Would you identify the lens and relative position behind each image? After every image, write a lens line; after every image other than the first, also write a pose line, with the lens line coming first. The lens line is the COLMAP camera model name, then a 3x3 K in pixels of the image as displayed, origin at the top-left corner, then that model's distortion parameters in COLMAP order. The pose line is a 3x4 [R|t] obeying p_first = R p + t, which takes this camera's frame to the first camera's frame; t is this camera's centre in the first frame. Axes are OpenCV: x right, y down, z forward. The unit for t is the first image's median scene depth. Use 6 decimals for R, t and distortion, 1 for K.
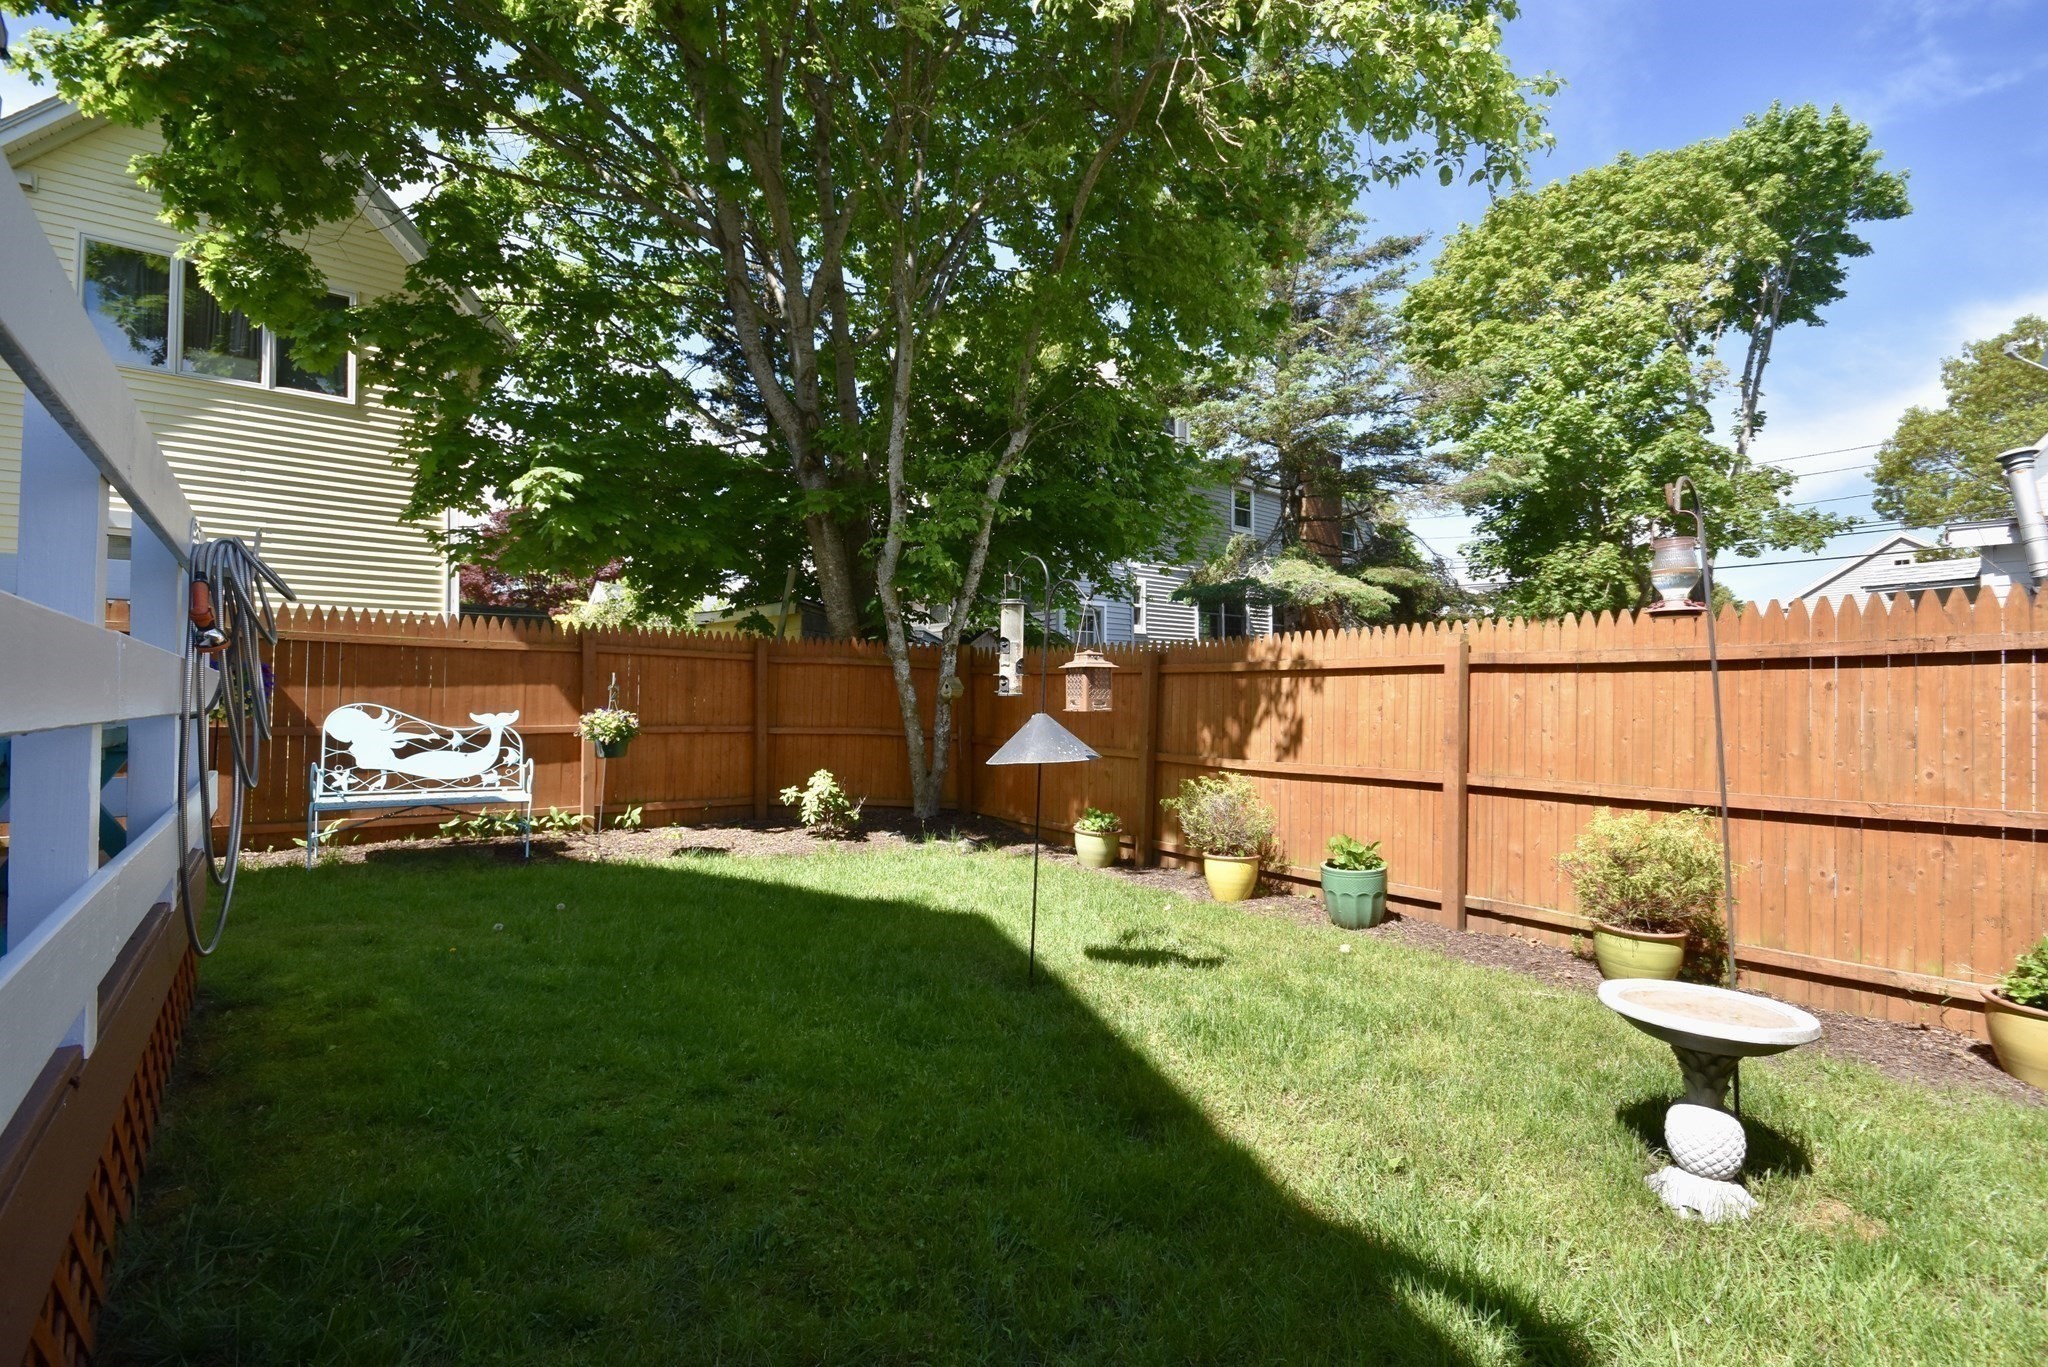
lens RADIAL K [[894.7, 0, 1035.8], [0, 894.7, 681.4], [0, 0, 1]] dist [-0.000311, -0.000163]
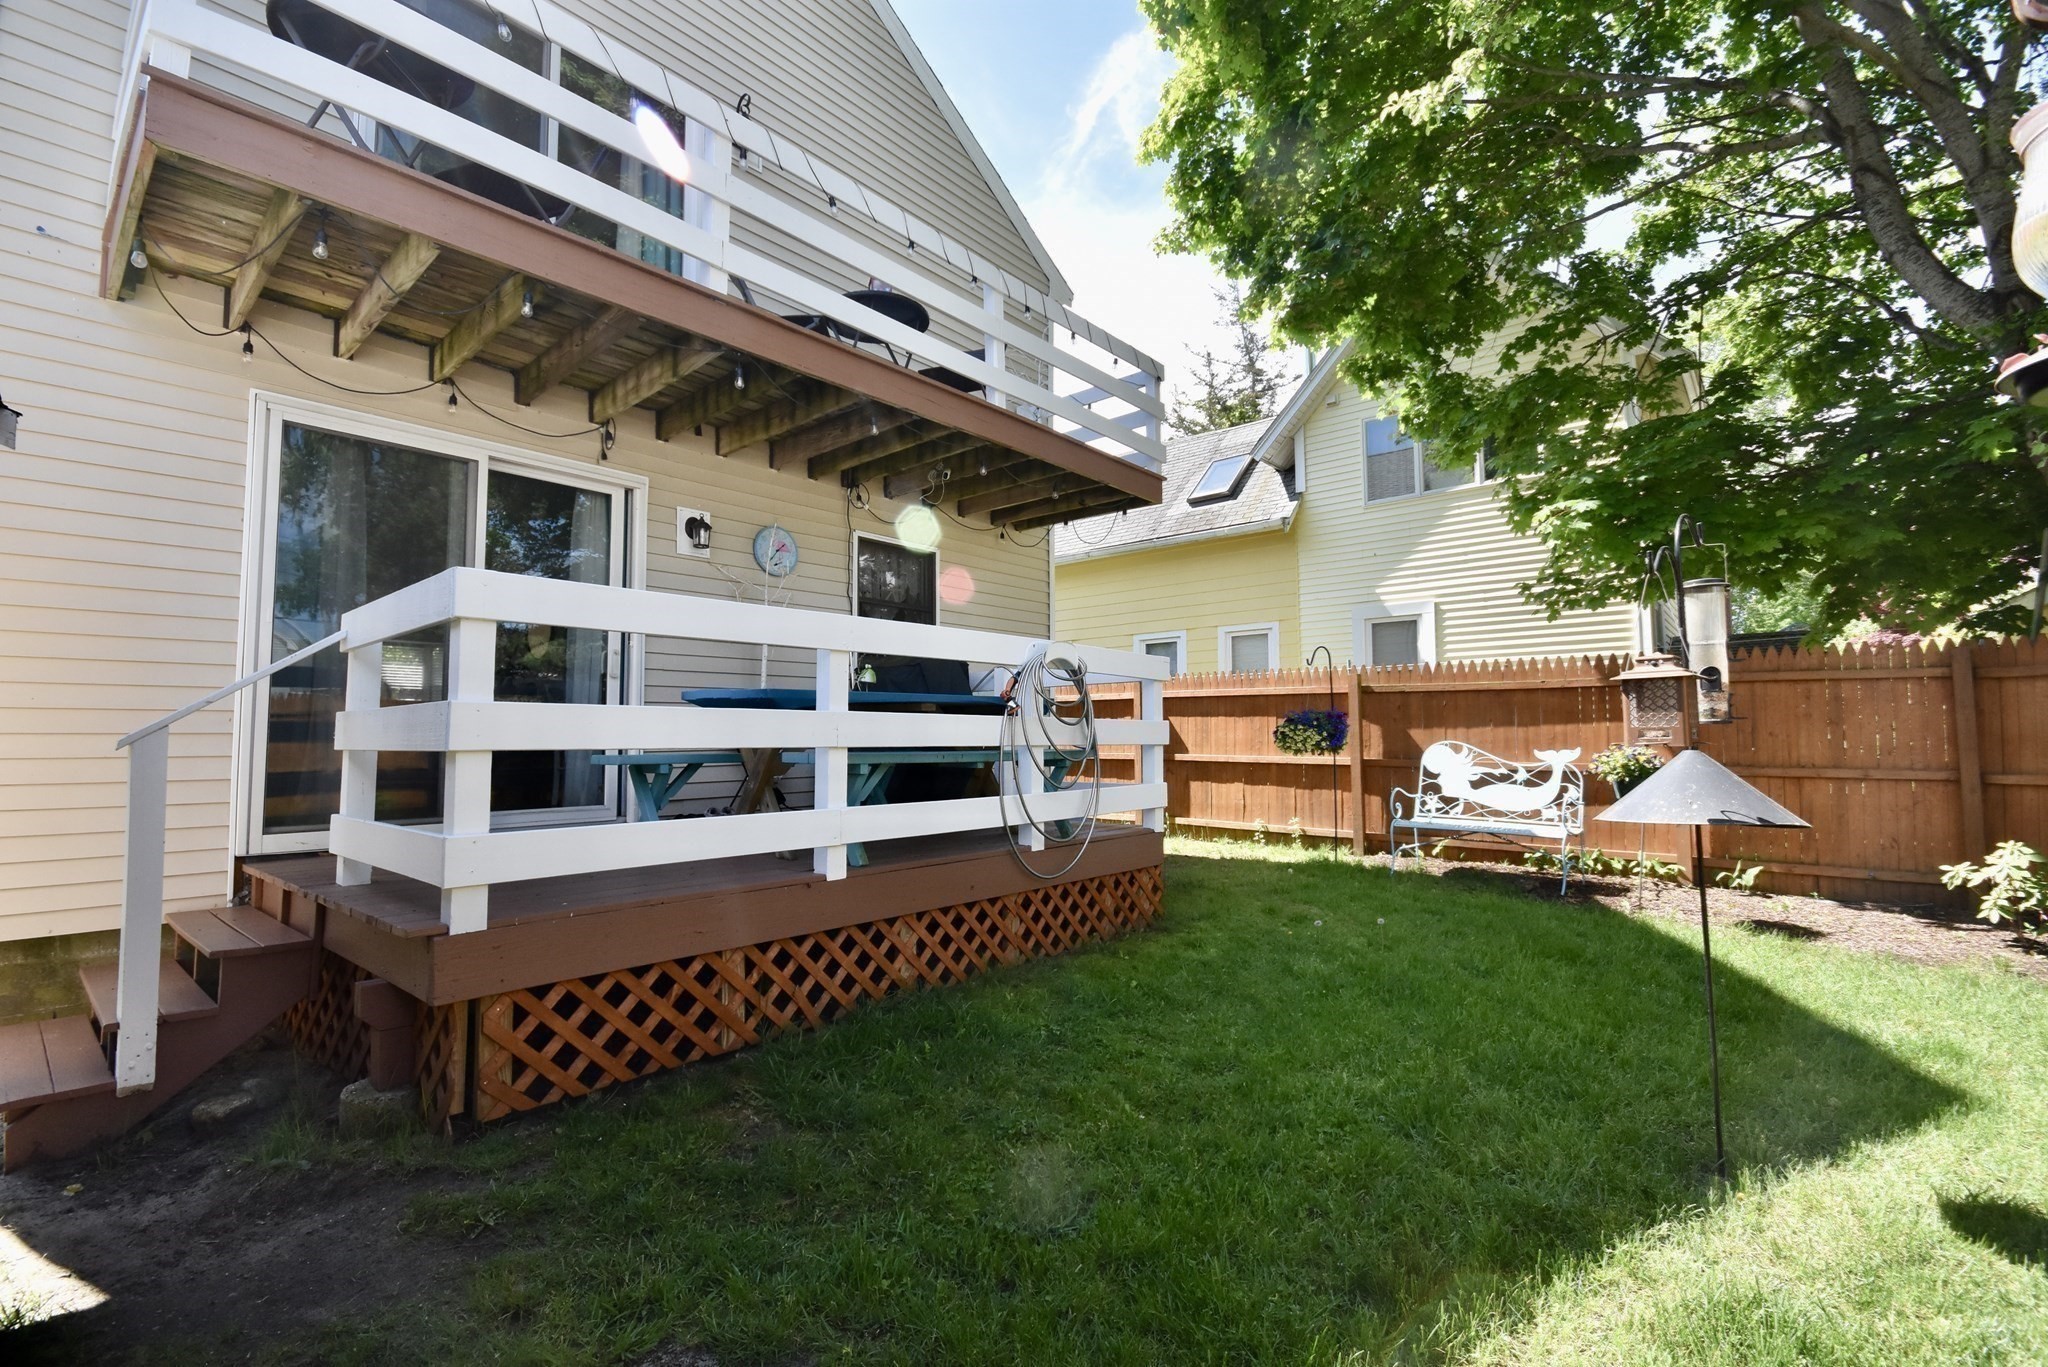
lens RADIAL K [[899.2, 0, 1024.0], [0, 899.2, 683.5], [0, 0, 1]] dist [0.015348, -0.013435]
pose [[0.190957, -0.067868, -0.979249, 0.306947], [0.024700, 0.997623, -0.064325, 0.011199], [0.981288, -0.011904, 0.192180, 0.212812]]
